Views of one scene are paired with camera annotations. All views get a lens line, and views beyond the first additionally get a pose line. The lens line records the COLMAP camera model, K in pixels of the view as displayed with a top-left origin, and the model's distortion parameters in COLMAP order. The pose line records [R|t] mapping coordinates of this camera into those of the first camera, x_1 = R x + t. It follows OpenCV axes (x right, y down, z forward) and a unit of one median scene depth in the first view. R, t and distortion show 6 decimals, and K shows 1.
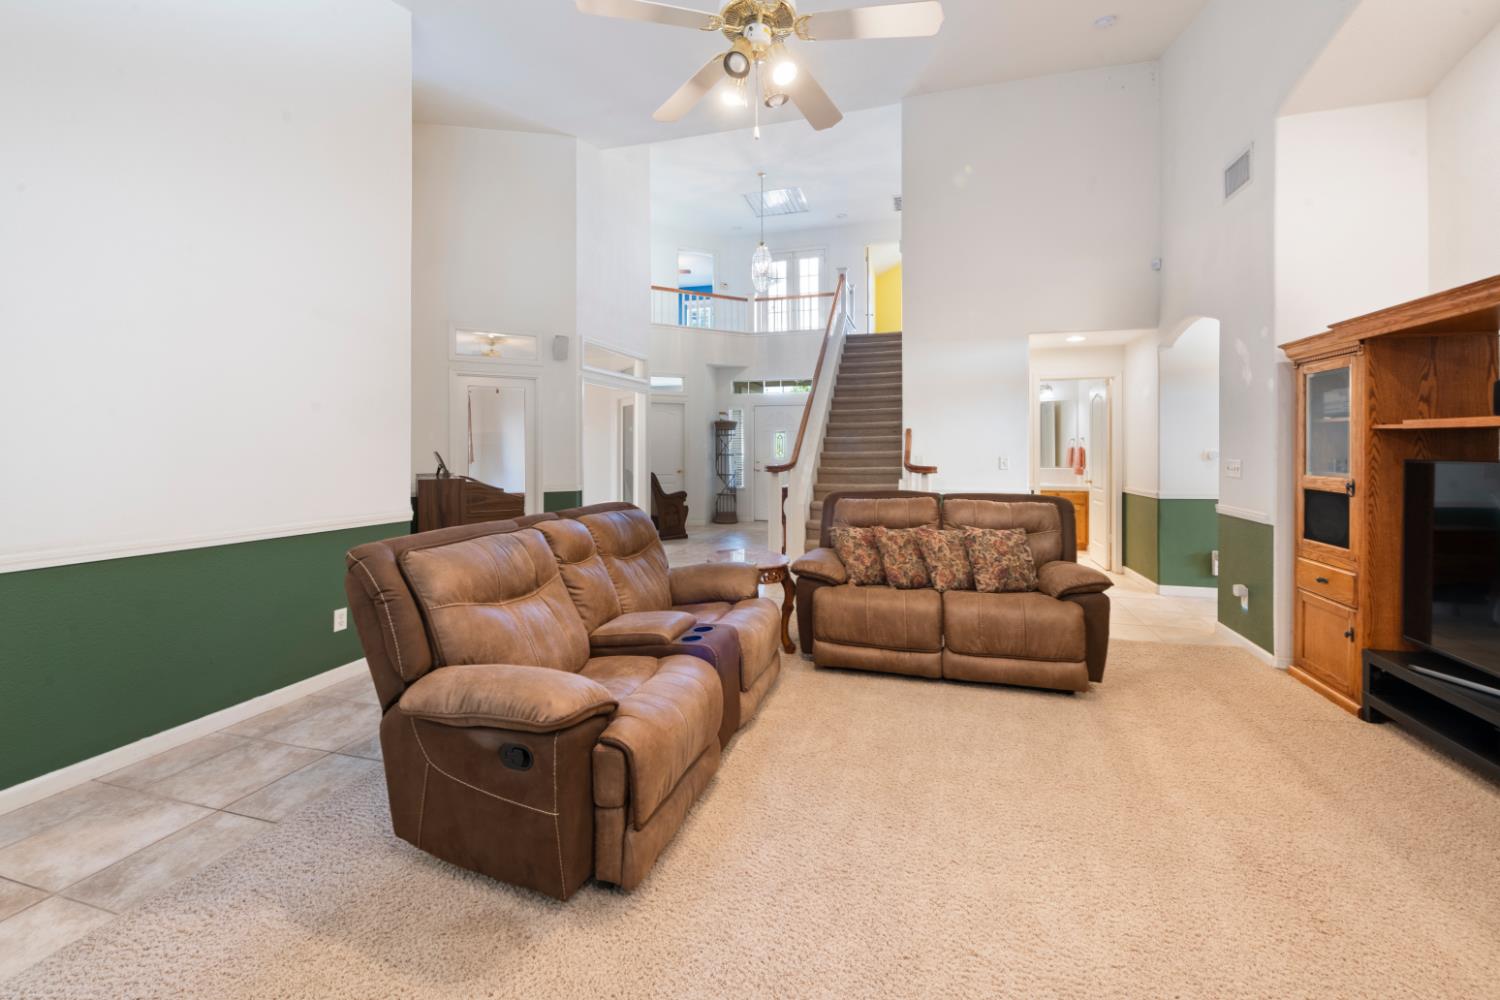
lens RADIAL K [[609.3, 0, 750.8], [0, 609.3, 452.7], [0, 0, 1]] dist [0.001636, 0.000059]
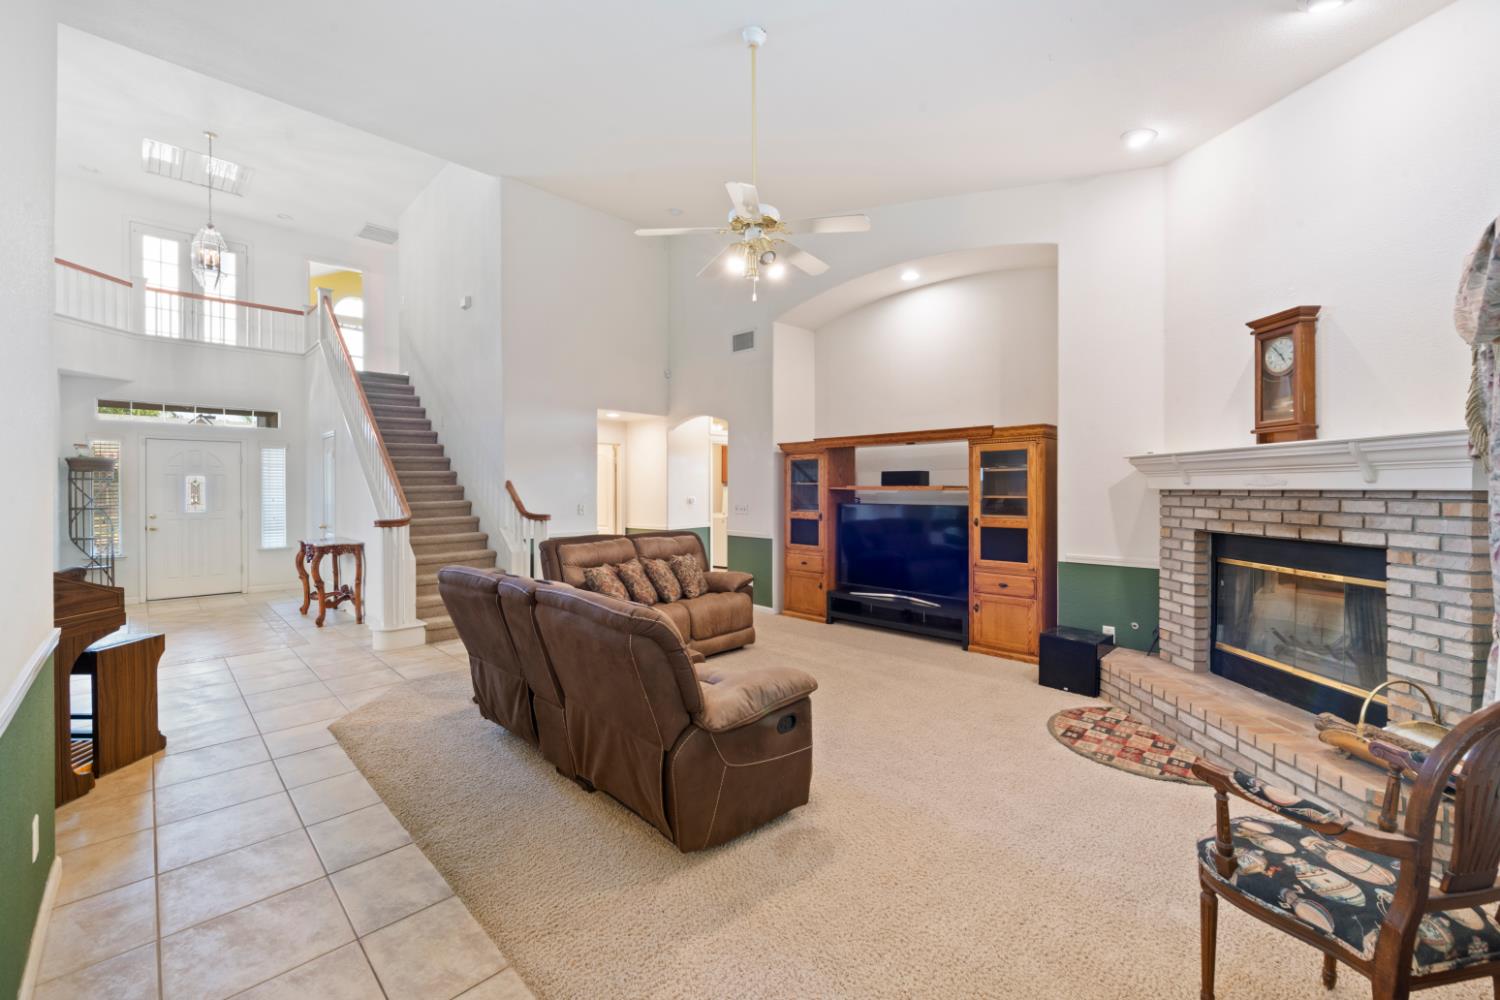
lens RADIAL K [[595.4, 0, 750.0], [0, 595.4, 500.0], [0, 0, 1]] dist [-0.026392, 0.000030]
pose [[0.465795, -0.009154, 0.884846, -0.813354], [0.007300, 0.999952, 0.006502, -0.013728], [-0.884863, 0.003431, 0.465839, 0.216409]]
